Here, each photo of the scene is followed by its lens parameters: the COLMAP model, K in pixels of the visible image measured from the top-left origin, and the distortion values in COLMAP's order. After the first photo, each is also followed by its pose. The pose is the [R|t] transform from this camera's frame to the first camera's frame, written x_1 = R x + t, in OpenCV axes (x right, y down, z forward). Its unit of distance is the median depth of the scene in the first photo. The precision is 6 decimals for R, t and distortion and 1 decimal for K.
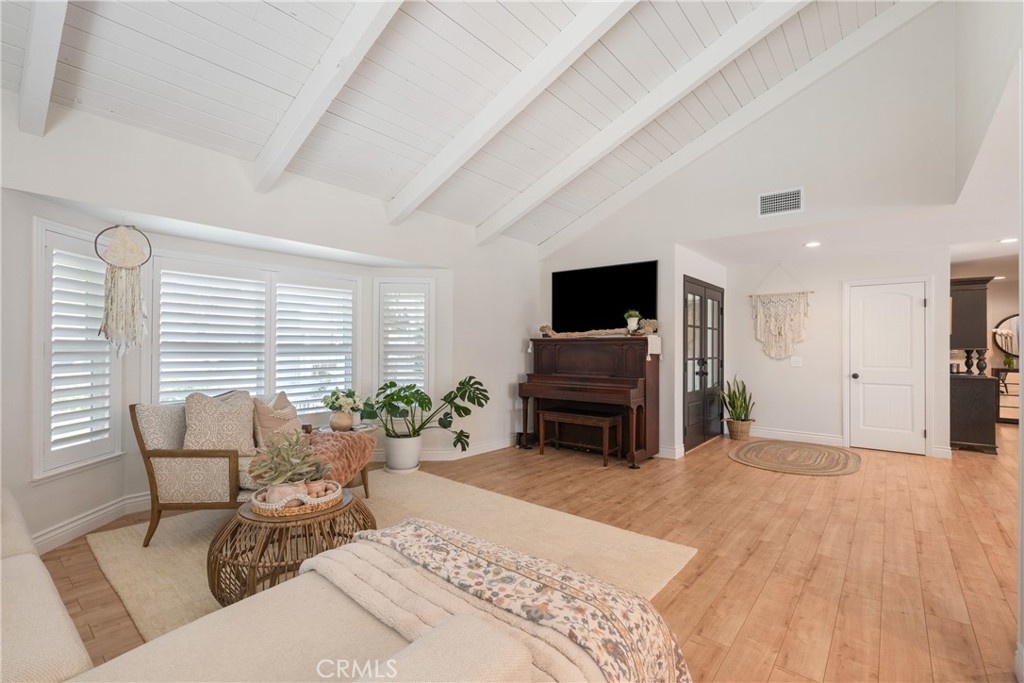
lens RADIAL K [[462.6, 0, 507.0], [0, 462.6, 342.6], [0, 0, 1]] dist [-0.002388, 0.000008]
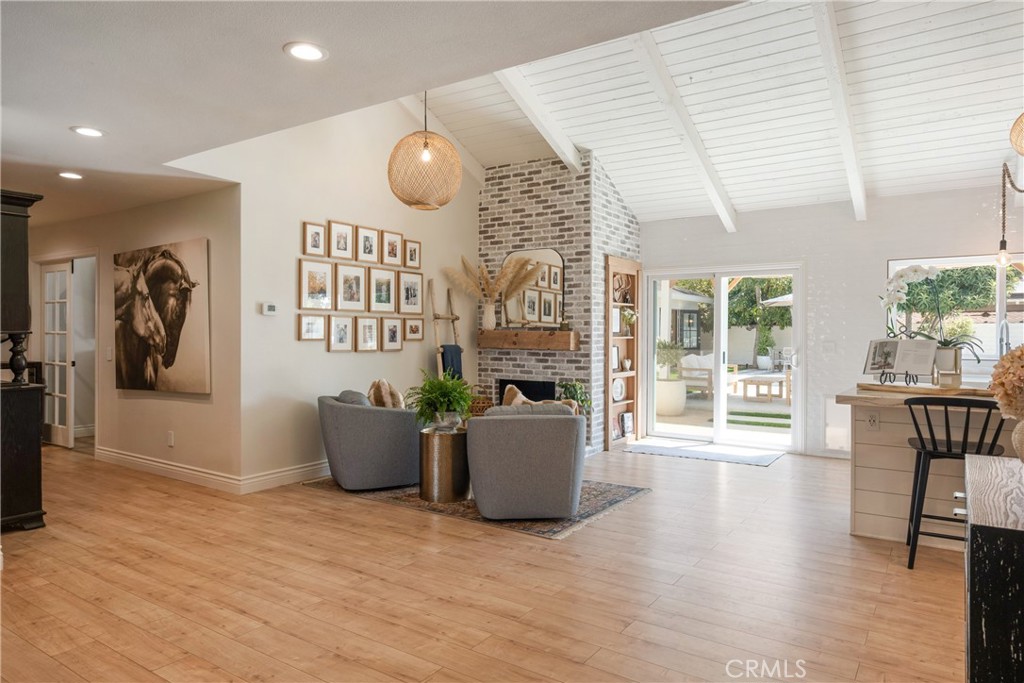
lens RADIAL K [[647.8, 0, 508.6], [0, 647.8, 339.2], [0, 0, 1]] dist [0.009746, 0.005133]
pose [[-0.087079, -0.014690, 0.996093, 0.259112], [-0.011478, 0.999840, 0.013742, 0.006100], [-0.996135, -0.010236, -0.087234, 0.535197]]
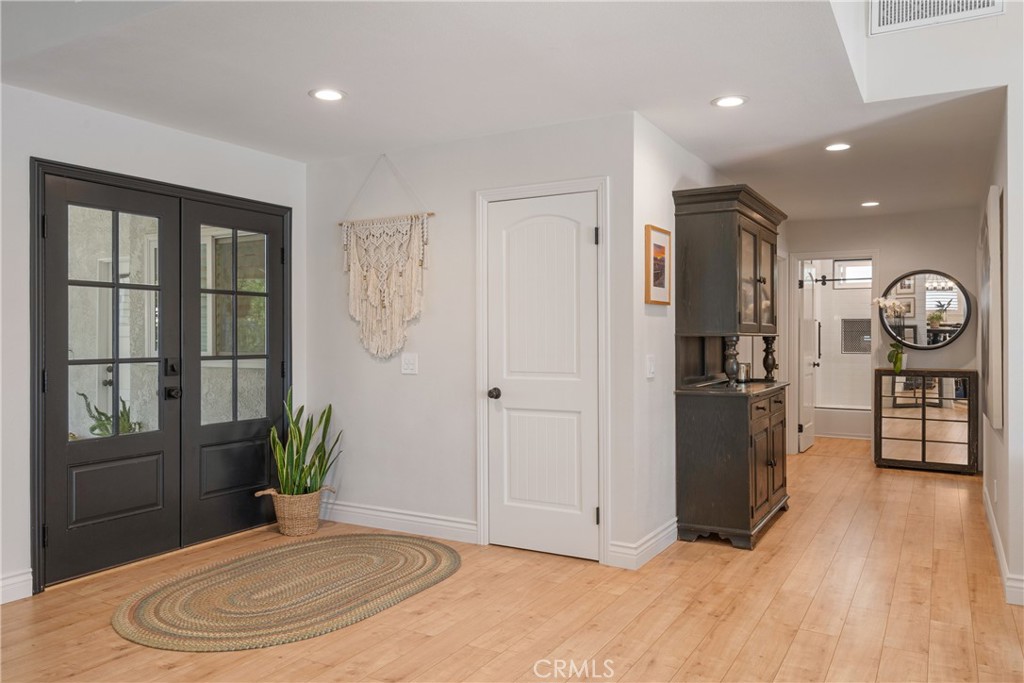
lens RADIAL K [[754.6, 0, 505.3], [0, 754.6, 341.3], [0, 0, 1]] dist [0.013781, -0.005552]
pose [[0.985683, -0.007445, 0.168443, 0.683701], [0.005023, 0.999878, 0.014799, 0.008958], [-0.168533, -0.013741, 0.985600, 0.262049]]
